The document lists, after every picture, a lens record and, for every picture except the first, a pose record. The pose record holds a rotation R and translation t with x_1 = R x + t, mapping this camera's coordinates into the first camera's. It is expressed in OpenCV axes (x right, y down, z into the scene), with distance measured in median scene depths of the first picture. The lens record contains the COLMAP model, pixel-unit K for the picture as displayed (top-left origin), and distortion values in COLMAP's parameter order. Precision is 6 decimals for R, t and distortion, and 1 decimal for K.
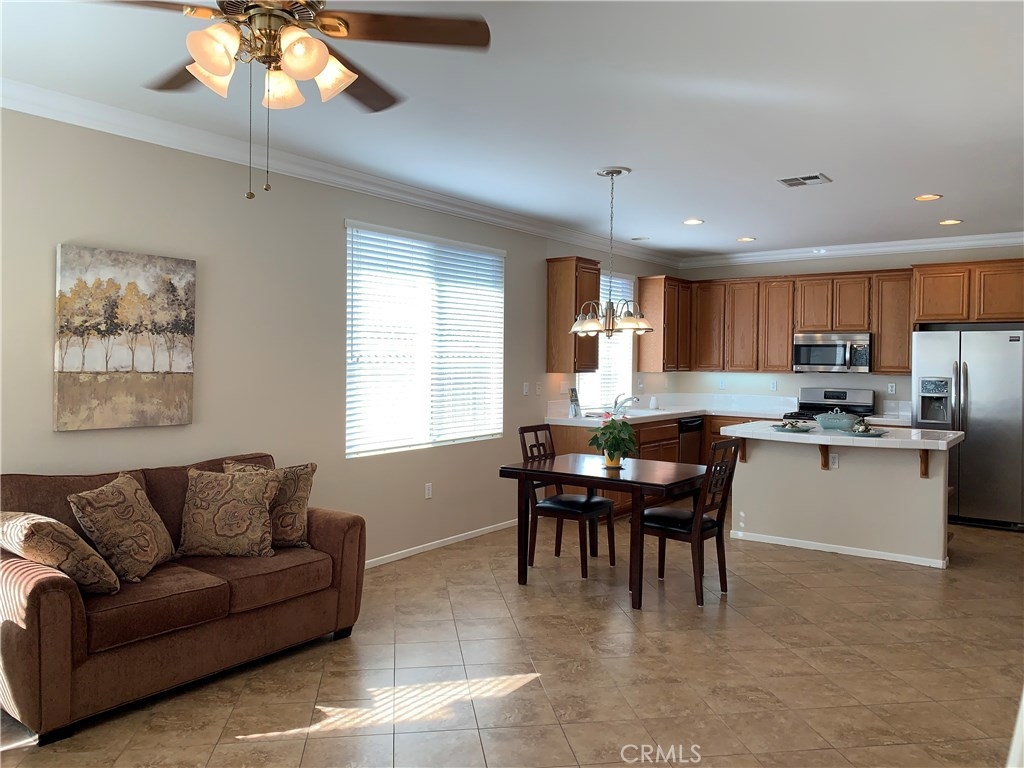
lens RADIAL K [[782.9, 0, 513.1], [0, 782.9, 369.1], [0, 0, 1]] dist [0.060886, -0.080129]
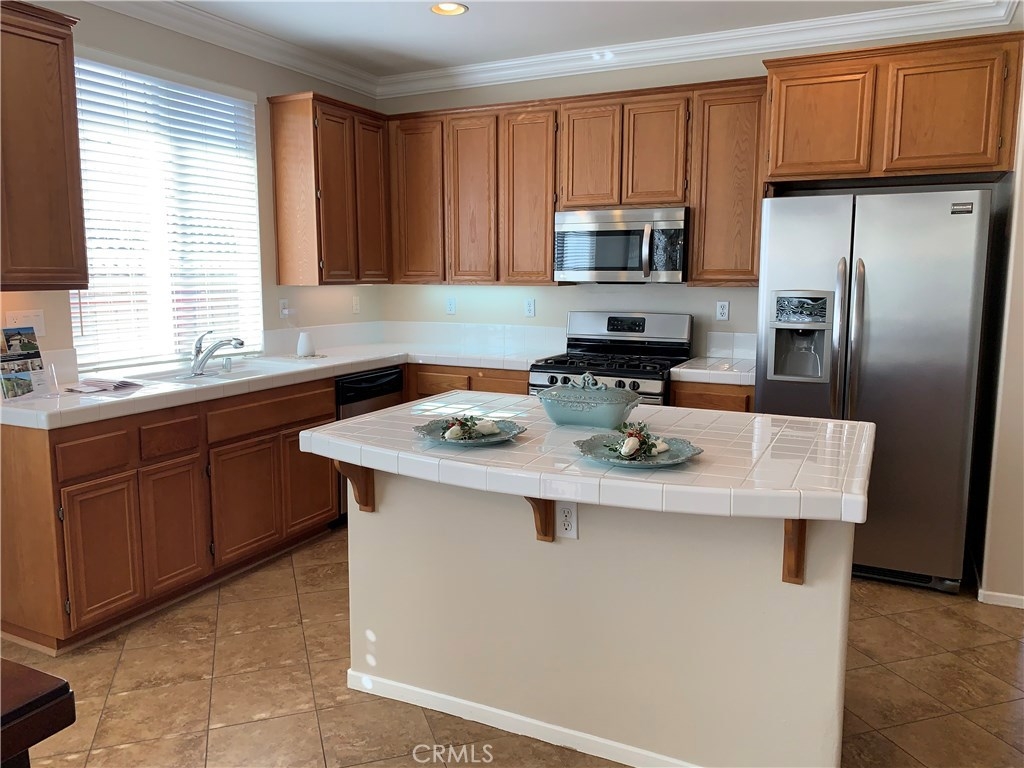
lens RADIAL K [[779.8, 0, 506.9], [0, 779.8, 375.4], [0, 0, 1]] dist [0.071465, -0.104306]
pose [[0.985187, -0.030869, 0.168684, 0.355943], [0.009978, 0.992317, 0.123318, 0.000344], [-0.171195, -0.119808, 0.977926, 0.726645]]
